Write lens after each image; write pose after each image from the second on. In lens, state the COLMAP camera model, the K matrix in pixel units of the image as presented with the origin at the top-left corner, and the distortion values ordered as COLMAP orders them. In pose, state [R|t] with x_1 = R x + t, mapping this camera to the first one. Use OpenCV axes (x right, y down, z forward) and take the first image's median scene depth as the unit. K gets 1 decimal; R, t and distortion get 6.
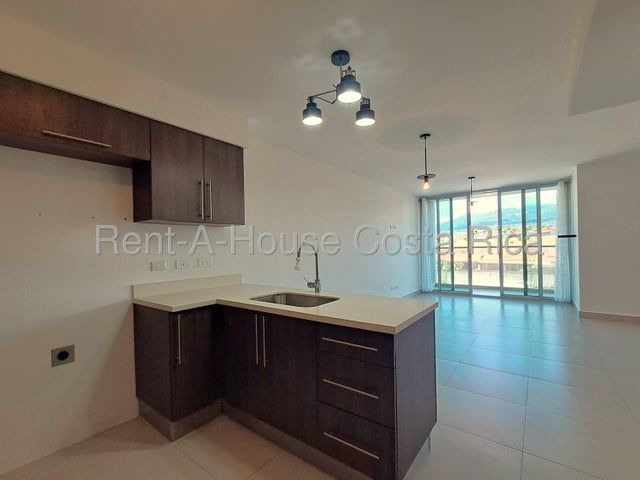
lens RADIAL K [[290.9, 0, 323.8], [0, 290.9, 245.9], [0, 0, 1]] dist [0.001606, 0.000306]
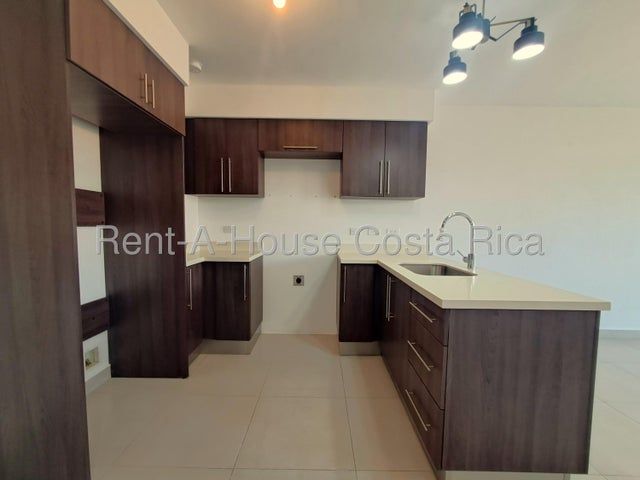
lens RADIAL K [[290.9, 0, 323.8], [0, 290.9, 245.9], [0, 0, 1]] dist [0.001606, 0.000306]
pose [[0.606211, 0.085808, -0.790661, 0.350003], [-0.027356, 0.995824, 0.087100, 0.019771], [0.794833, -0.031171, 0.606027, 0.074209]]
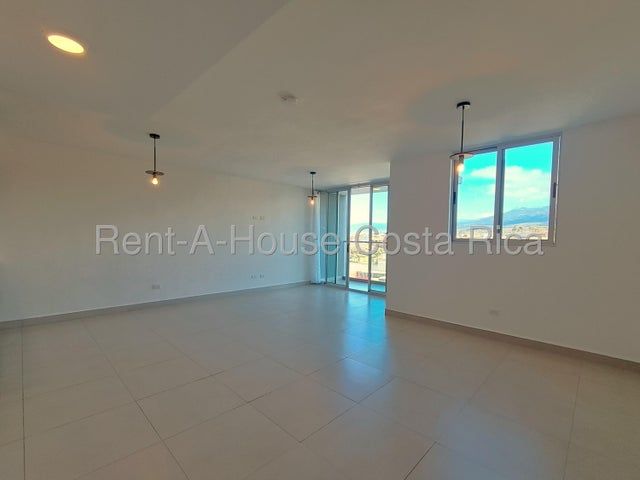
lens RADIAL K [[290.9, 0, 323.8], [0, 290.9, 245.9], [0, 0, 1]] dist [0.001606, 0.000306]
pose [[0.989402, 0.045283, -0.137964, 1.399051], [-0.040701, 0.998528, 0.035850, -0.031141], [0.139384, -0.029855, 0.989788, -0.018548]]
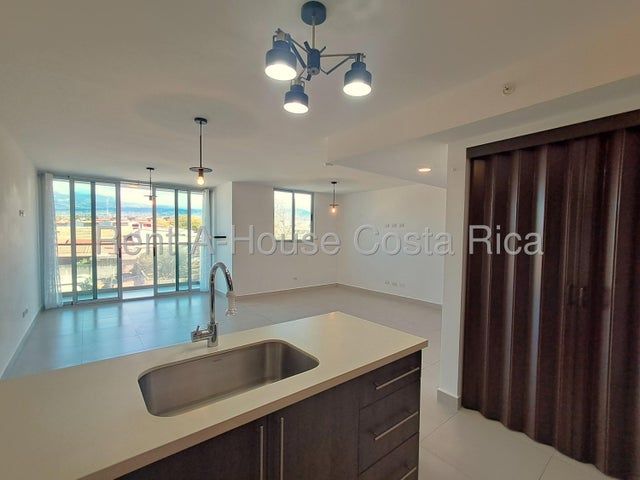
lens RADIAL K [[290.9, 0, 323.8], [0, 290.9, 245.9], [0, 0, 1]] dist [0.001606, 0.000306]
pose [[0.237018, -0.011195, 0.971441, -0.460456], [-0.022090, 0.999613, 0.016909, -0.049275], [-0.971254, -0.025466, 0.236679, 0.550458]]
